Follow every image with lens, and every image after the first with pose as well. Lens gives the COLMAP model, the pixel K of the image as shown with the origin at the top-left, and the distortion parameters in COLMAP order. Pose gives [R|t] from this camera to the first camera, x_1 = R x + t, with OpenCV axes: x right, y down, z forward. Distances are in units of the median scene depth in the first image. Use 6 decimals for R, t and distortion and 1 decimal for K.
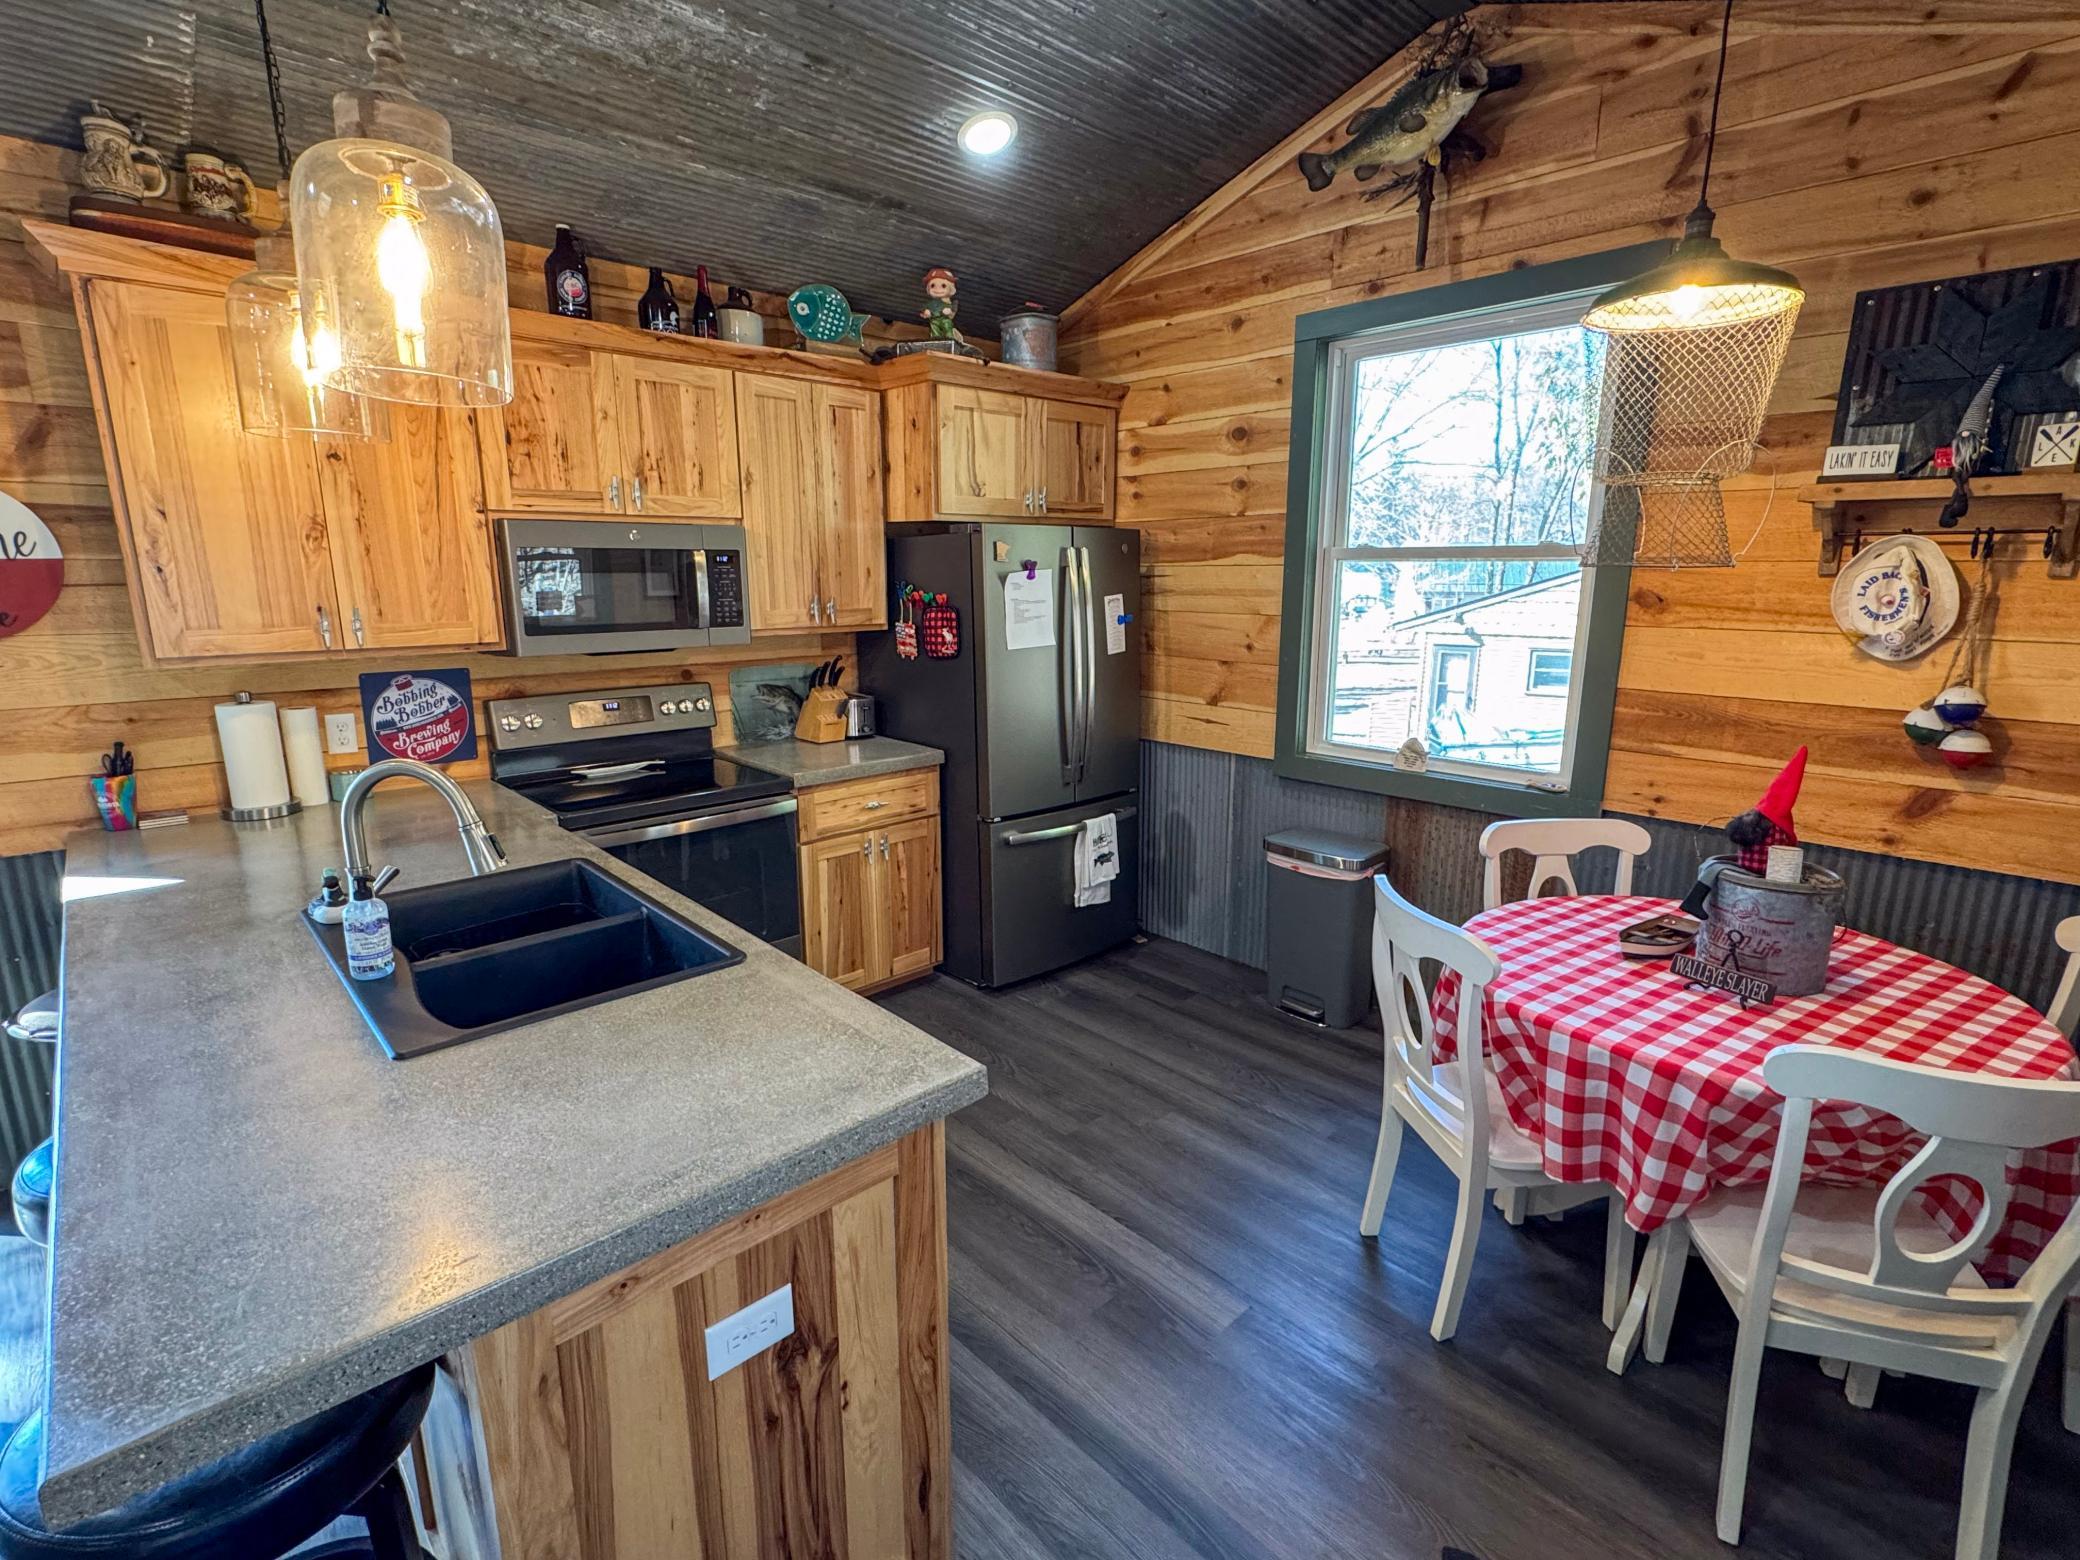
lens RADIAL K [[986.6, 0, 1036.1], [0, 986.6, 779.8], [0, 0, 1]] dist [0.001298, -0.000828]
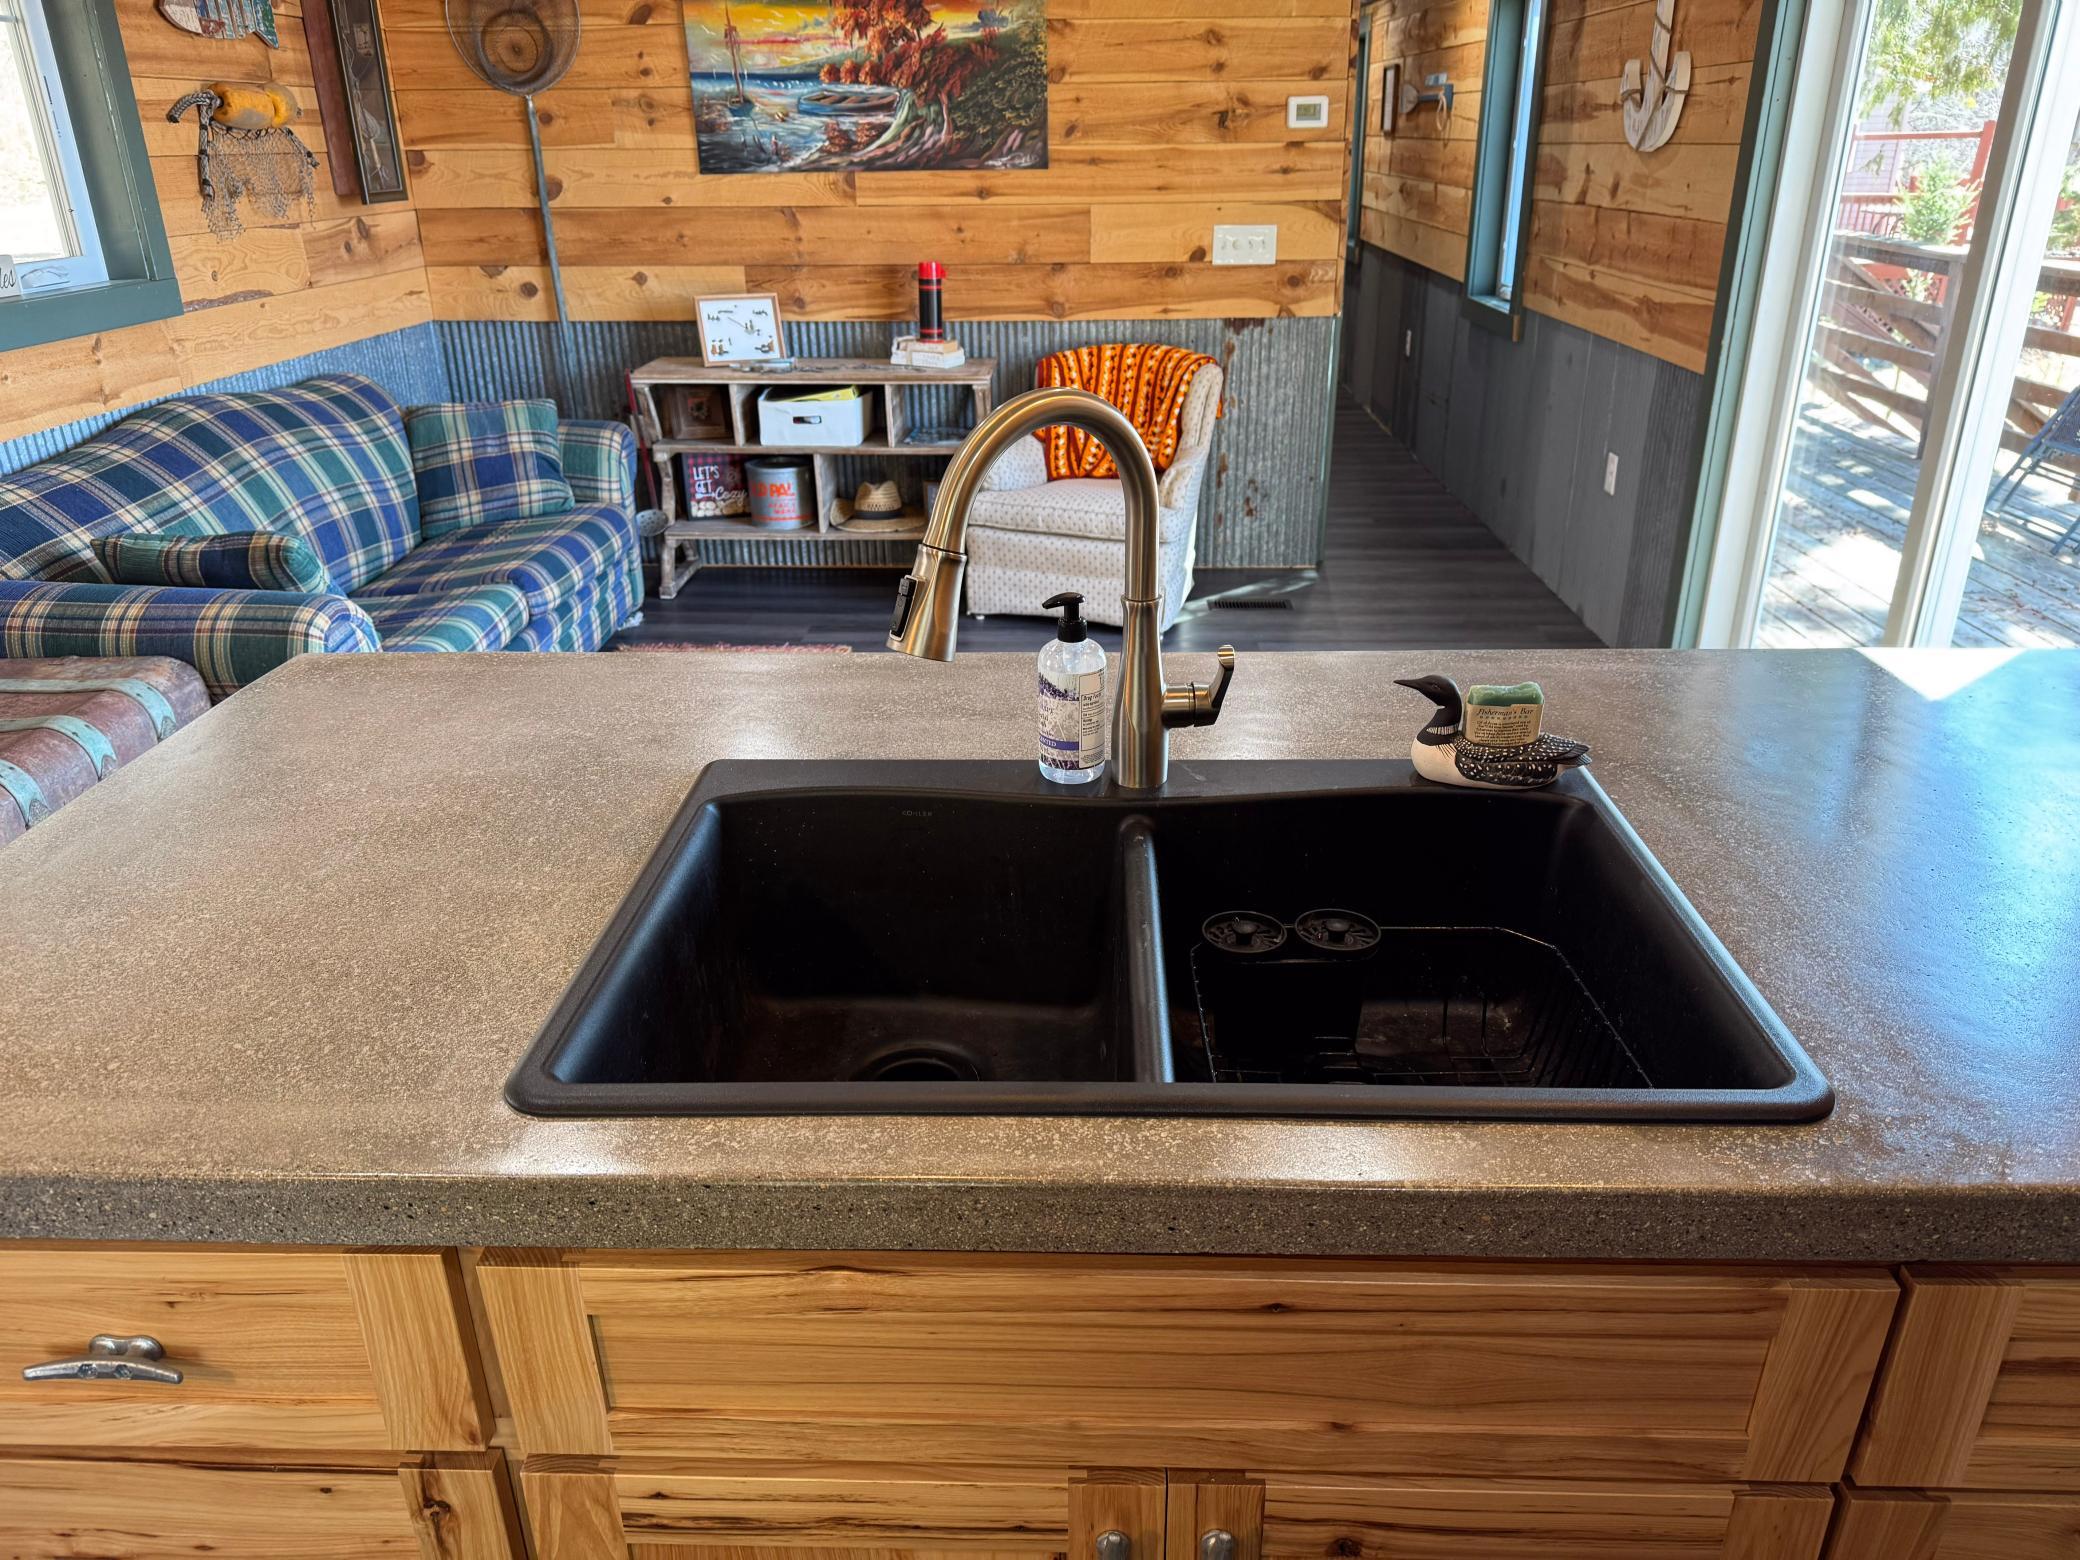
lens RADIAL K [[1472.2, 0, 1045.9], [0, 1472.2, 794.1], [0, 0, 1]] dist [0.037476, -0.052174]
pose [[-0.709110, 0.289015, -0.643143, -0.074303], [-0.143812, 0.833676, 0.533200, -0.127734], [0.690276, 0.470589, -0.549604, 0.812069]]
